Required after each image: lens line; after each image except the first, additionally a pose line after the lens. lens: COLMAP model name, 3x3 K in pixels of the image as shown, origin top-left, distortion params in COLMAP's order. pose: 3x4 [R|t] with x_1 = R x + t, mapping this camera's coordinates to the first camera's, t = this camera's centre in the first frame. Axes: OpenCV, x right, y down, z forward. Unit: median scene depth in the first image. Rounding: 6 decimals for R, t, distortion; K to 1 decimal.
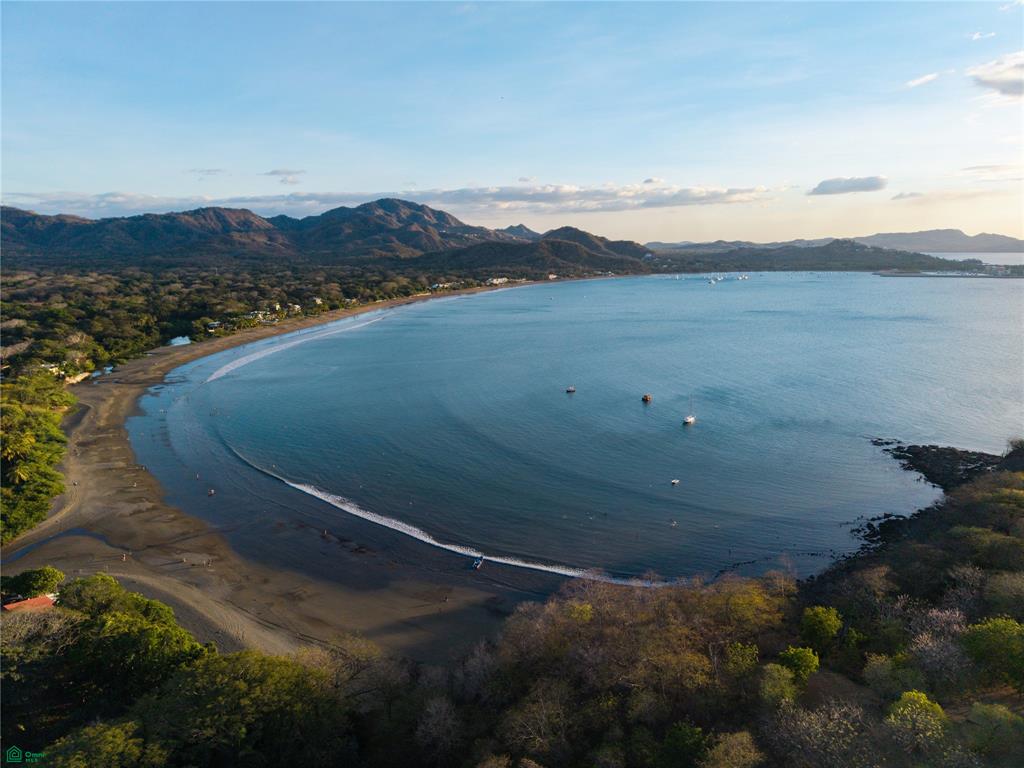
lens RADIAL K [[683.9, 0, 512.0], [0, 683.9, 384.0], [0, 0, 1]] dist [0.051191, -0.069039]
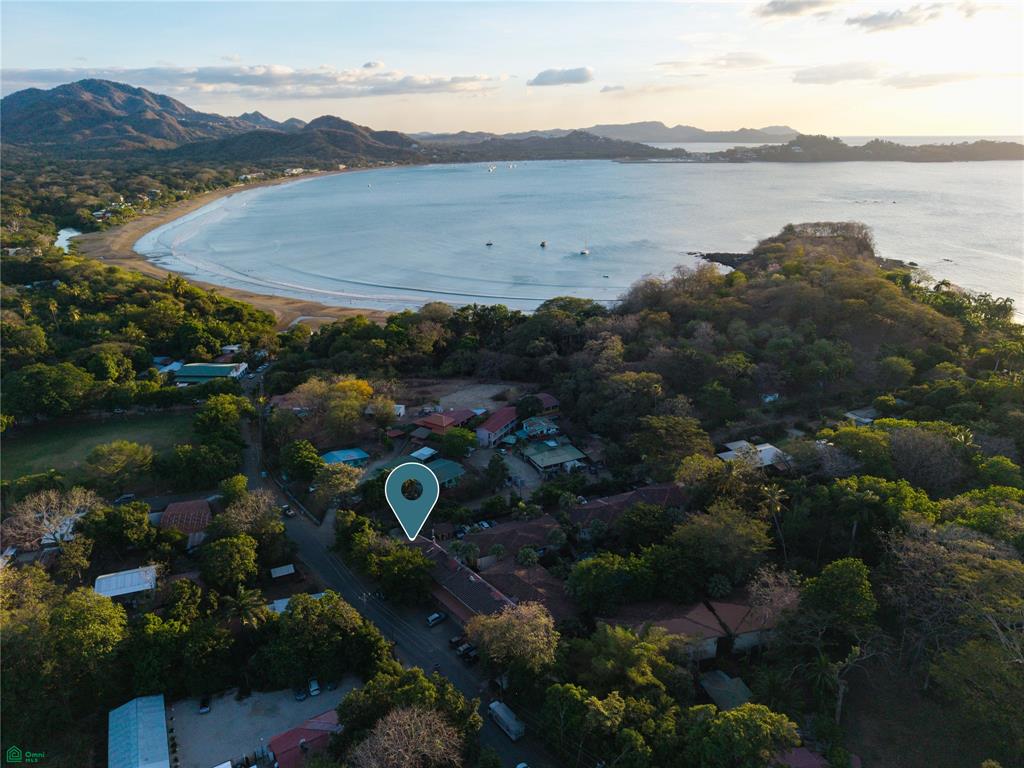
lens RADIAL K [[683.9, 0, 512.0], [0, 683.9, 384.0], [0, 0, 1]] dist [0.051191, -0.069039]
pose [[0.932026, -0.124249, 0.340426, -0.058167], [0.073404, 0.984641, 0.158410, 0.011456], [-0.354879, -0.122654, 0.926832, -0.052182]]
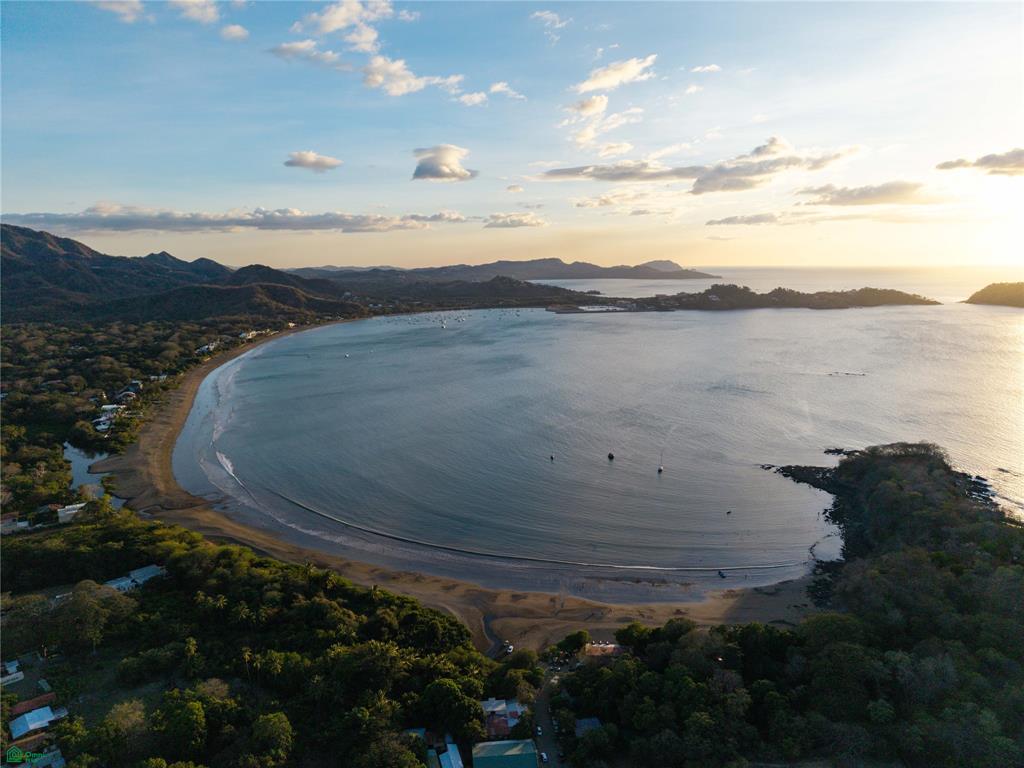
lens RADIAL K [[683.9, 0, 512.0], [0, 683.9, 384.0], [0, 0, 1]] dist [0.051191, -0.069039]
pose [[0.868541, -0.088307, 0.487687, -0.098615], [0.102214, 0.994761, -0.001913, -0.021634], [-0.484963, 0.051511, 0.873016, -0.024057]]
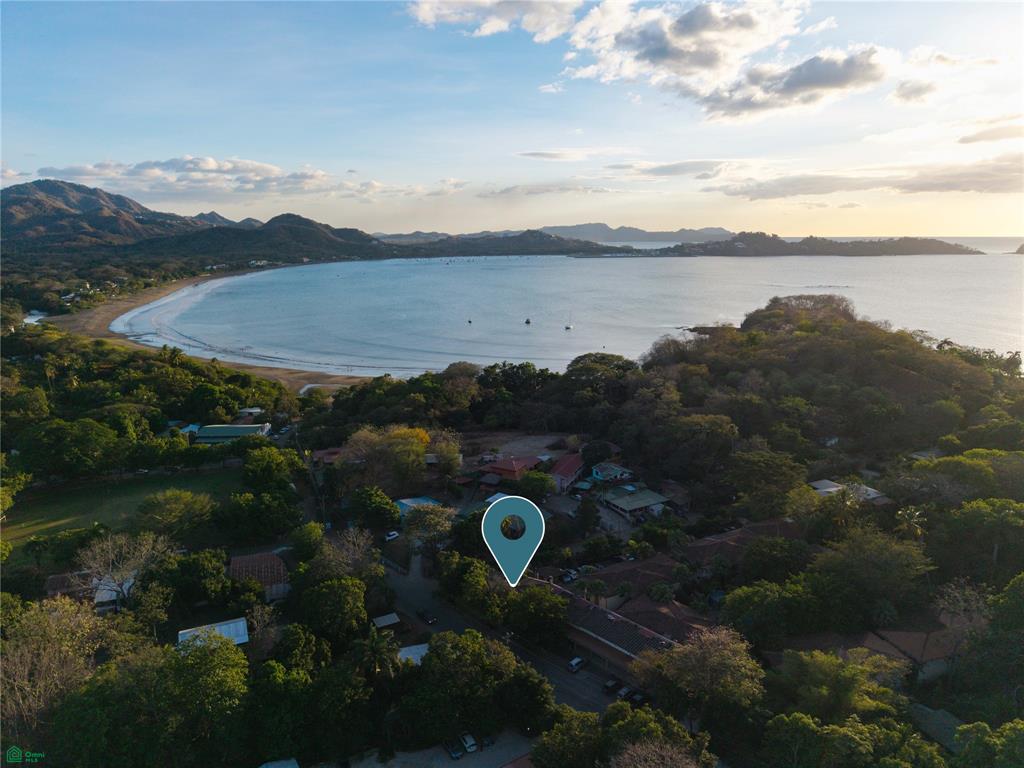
lens RADIAL K [[683.9, 0, 512.0], [0, 683.9, 384.0], [0, 0, 1]] dist [0.051191, -0.069039]
pose [[0.903854, -0.090329, 0.418198, -0.068077], [0.085689, 0.995873, 0.029904, 0.015807], [-0.419173, 0.008806, 0.907864, -0.045138]]
